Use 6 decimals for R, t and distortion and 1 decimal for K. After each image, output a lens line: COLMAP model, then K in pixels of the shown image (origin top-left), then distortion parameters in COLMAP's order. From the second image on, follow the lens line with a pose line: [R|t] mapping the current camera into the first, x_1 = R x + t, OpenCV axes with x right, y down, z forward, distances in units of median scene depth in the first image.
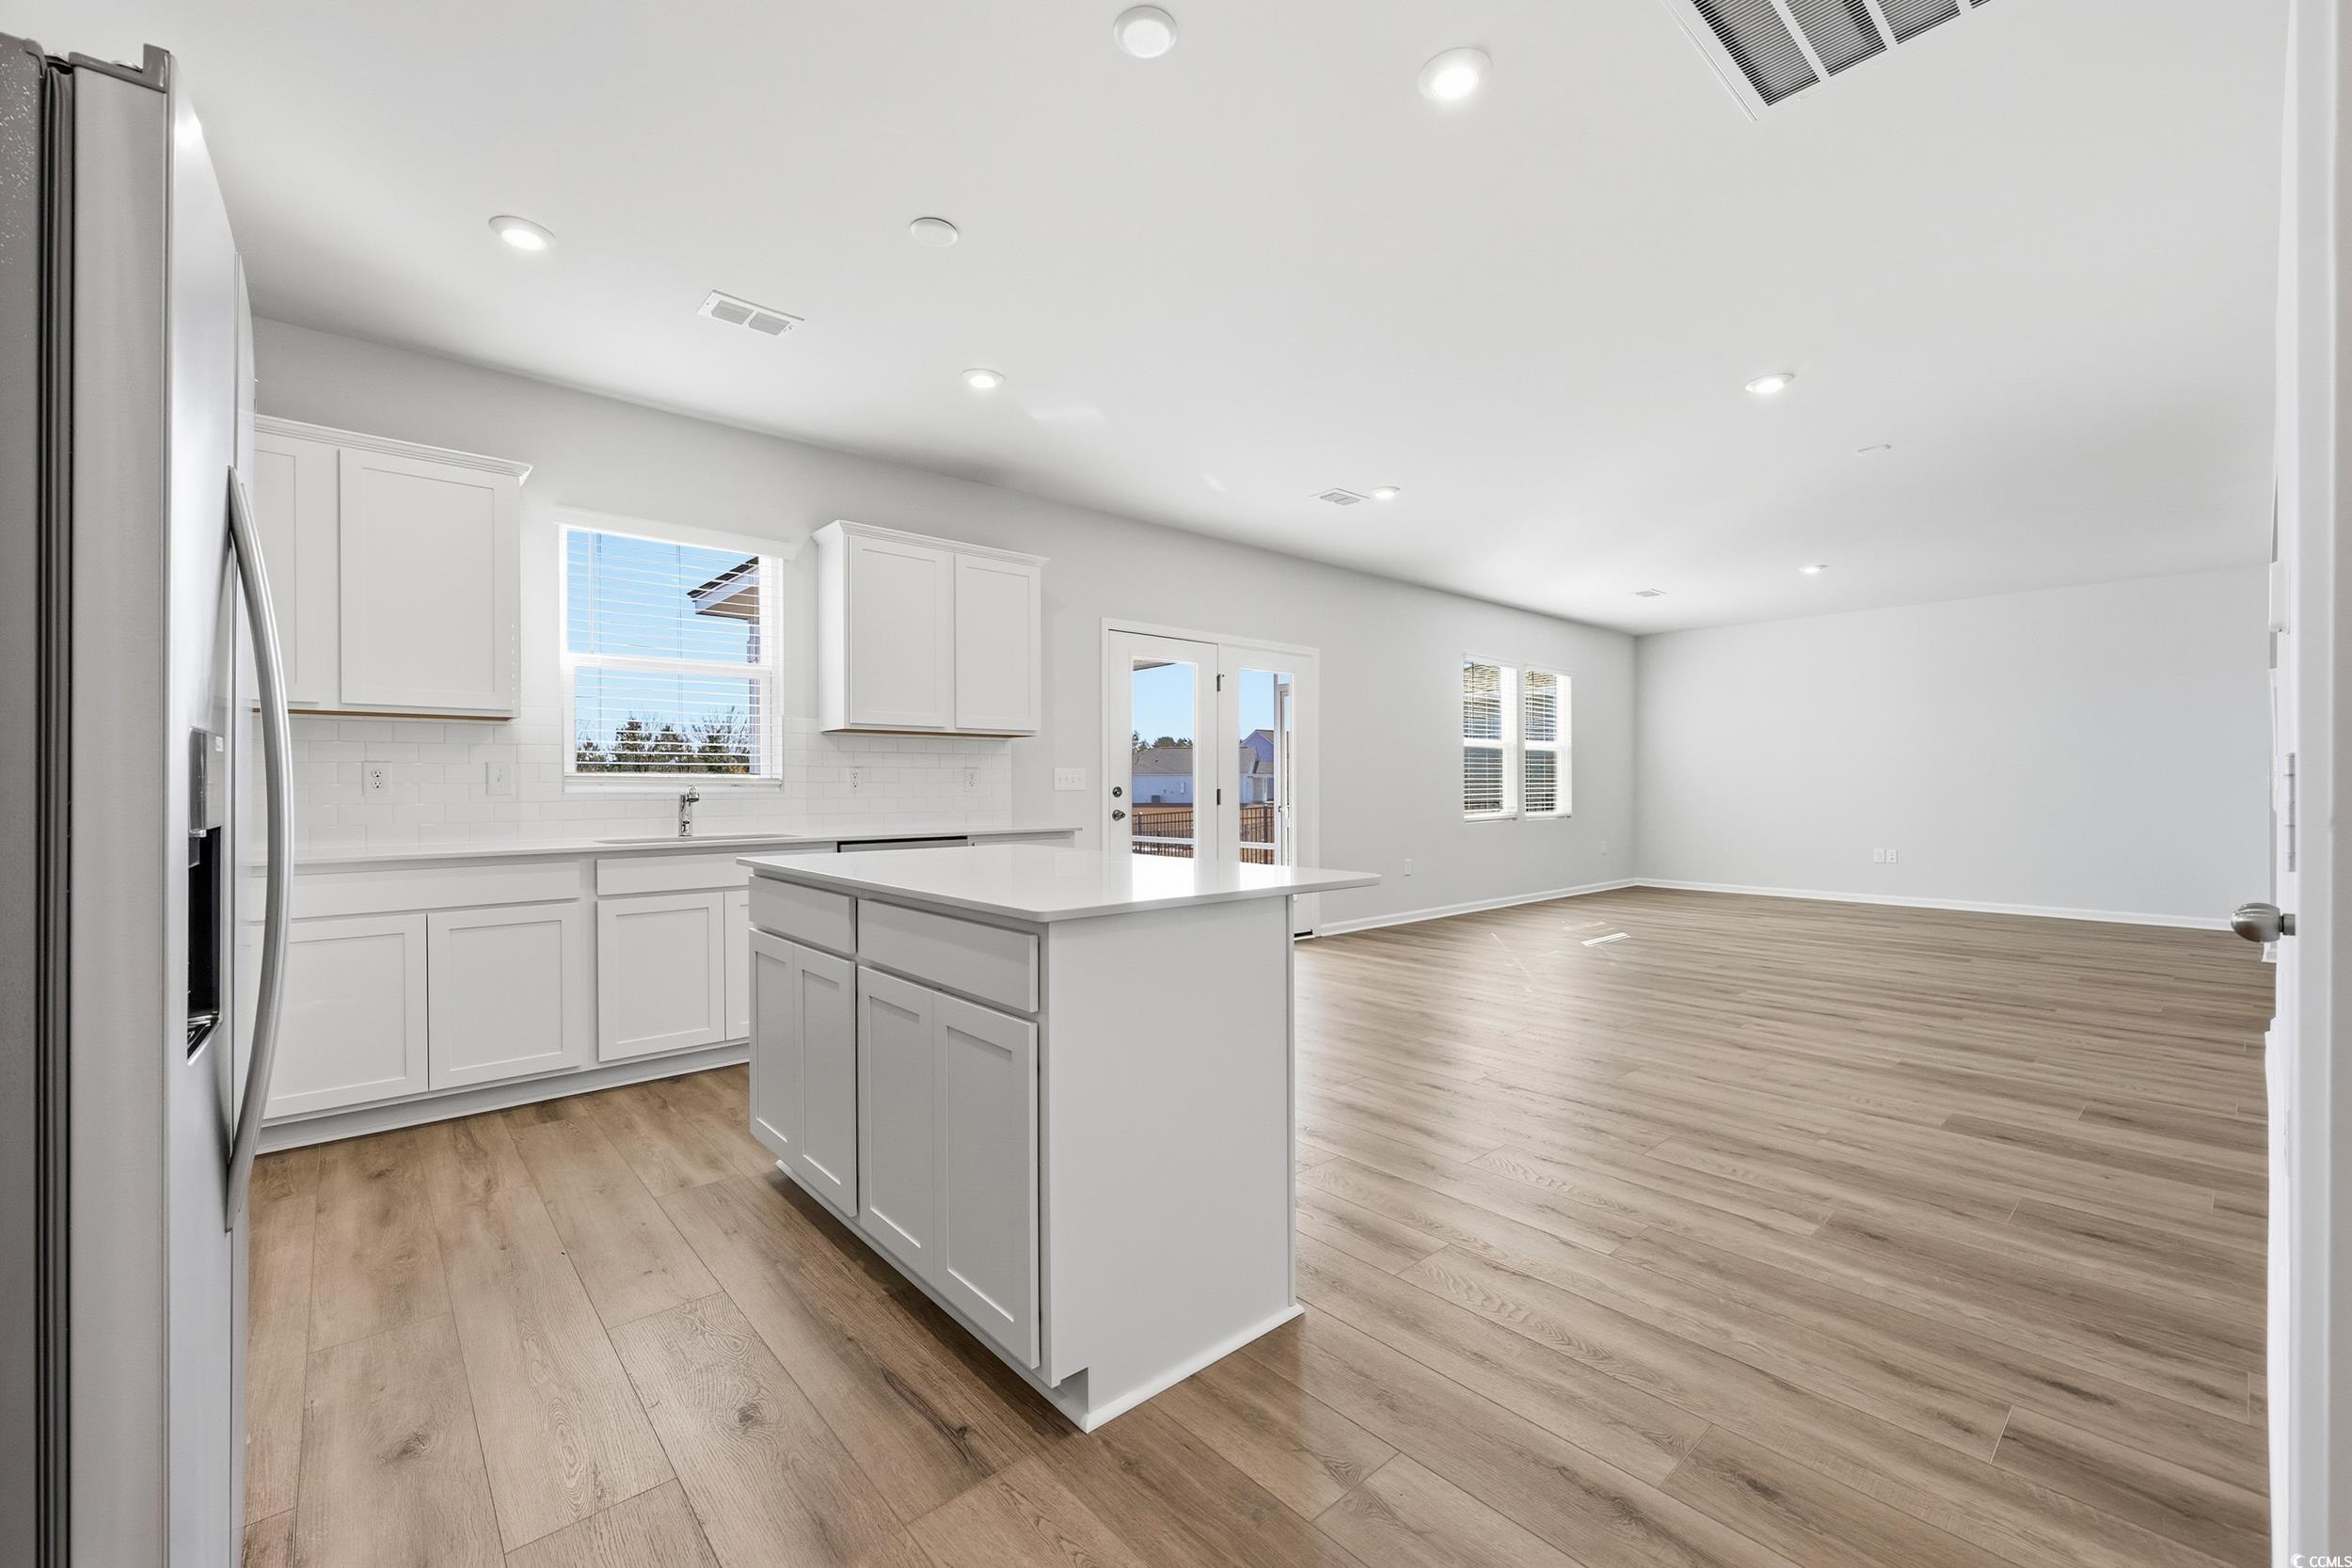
lens RADIAL K [[948.4, 0, 1174.1], [0, 948.4, 790.1], [0, 0, 1]] dist [0.000374, 0.000624]
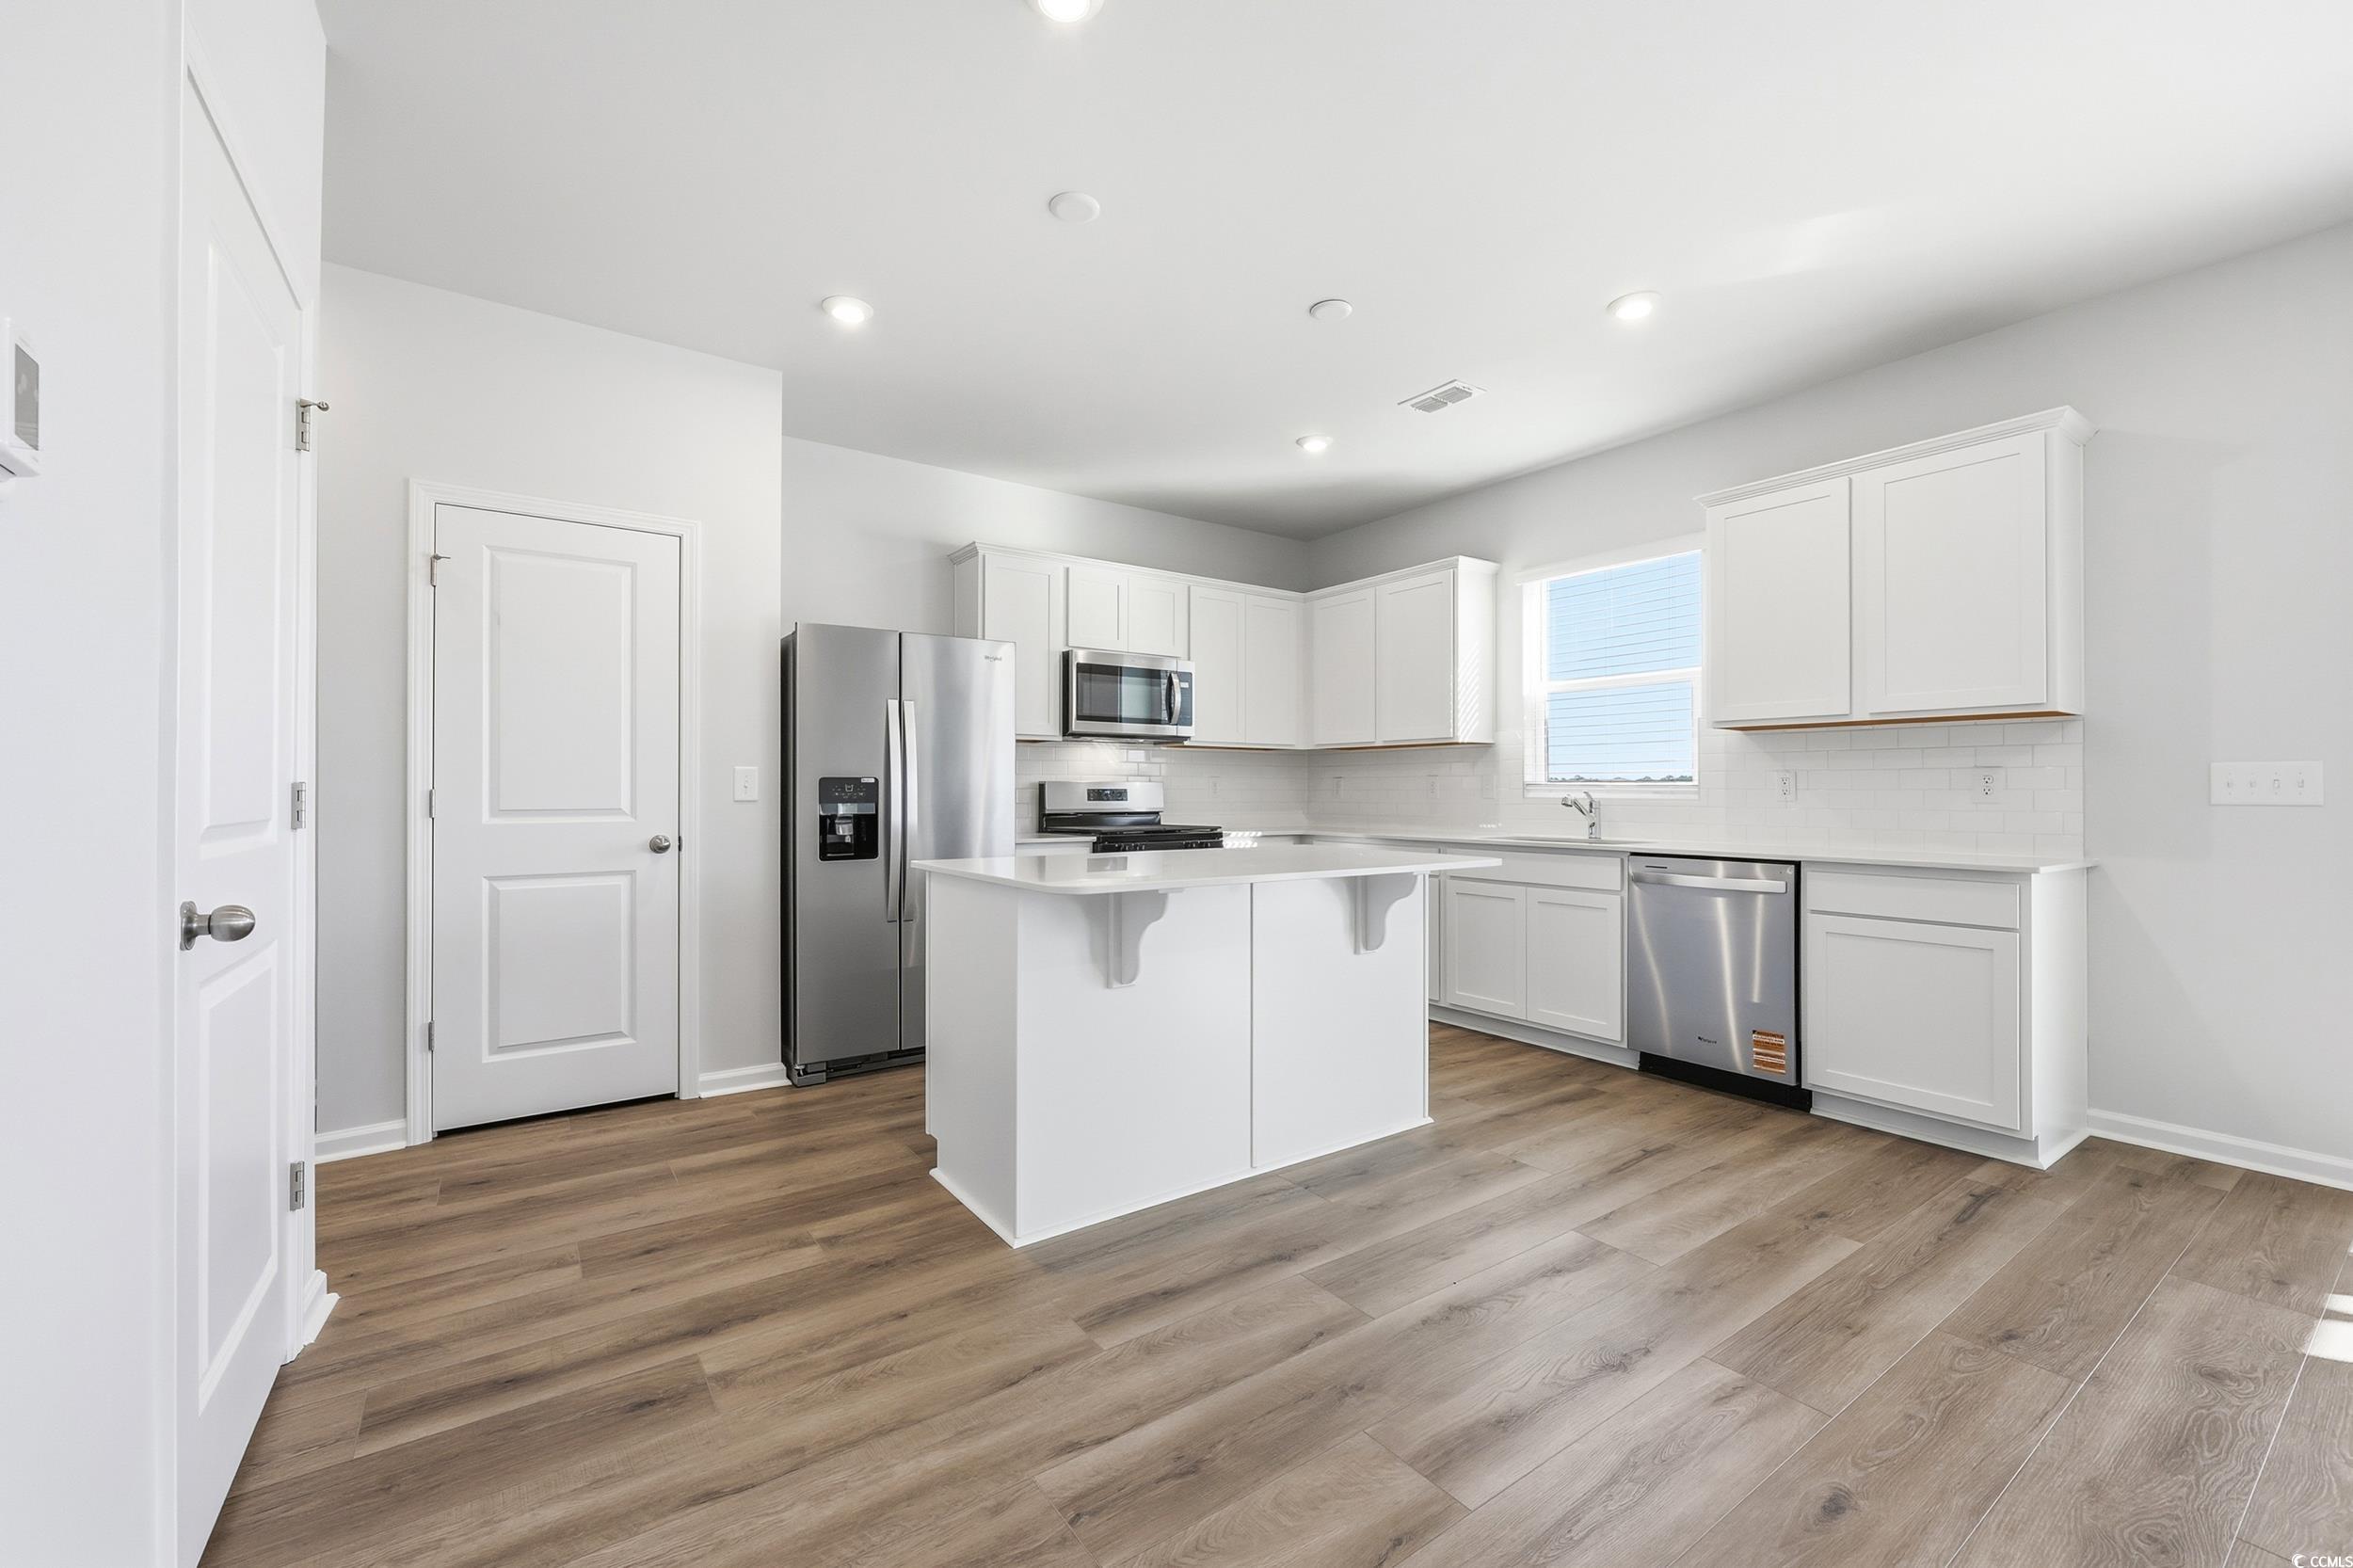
lens RADIAL K [[948.9, 0, 1181.6], [0, 948.9, 787.1], [0, 0, 1]] dist [0.000374, 0.000624]
pose [[-0.096580, 0.000001, -0.995325, 0.447102], [-0.005567, 0.999984, 0.000541, -0.006093], [0.995310, 0.005593, -0.096578, 0.460851]]
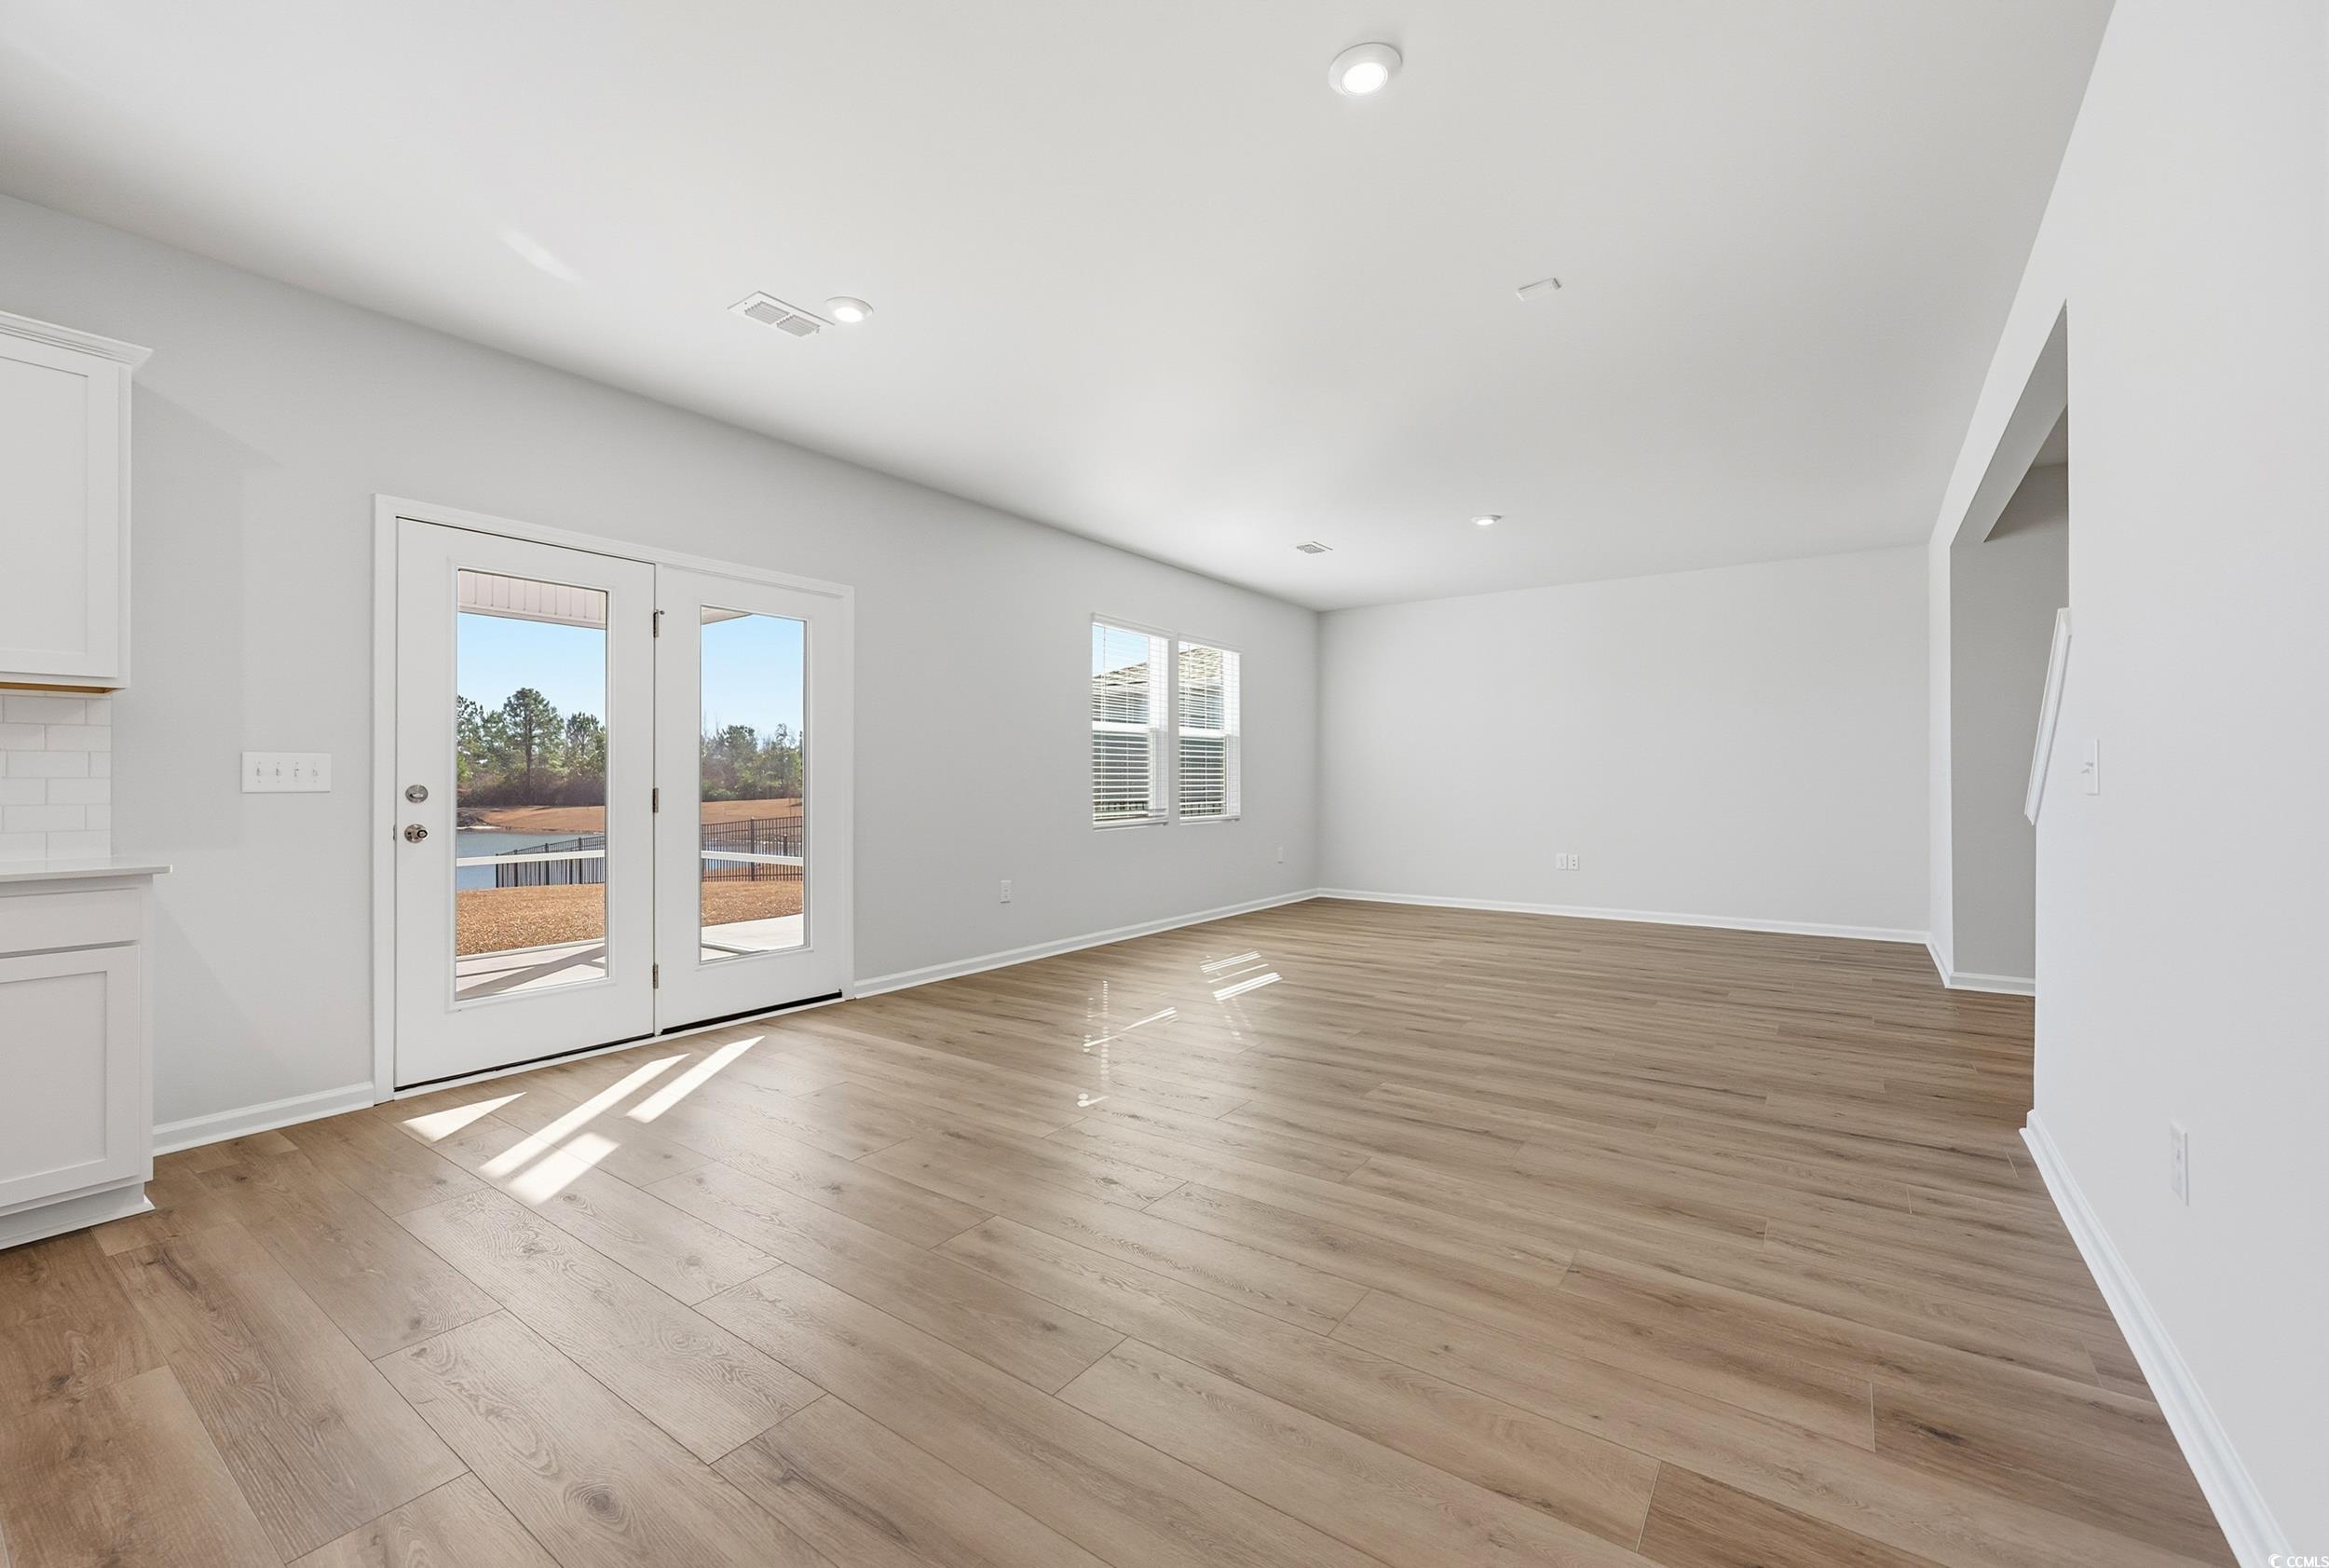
lens RADIAL K [[957.0, 0, 1152.1], [0, 957.0, 773.7], [0, 0, 1]] dist [0.000634, -0.000053]
pose [[0.973898, 0.002930, 0.226968, 0.255555], [-0.000131, 0.999924, -0.012350, -0.003319], [-0.226987, 0.011998, 0.973824, 0.325631]]
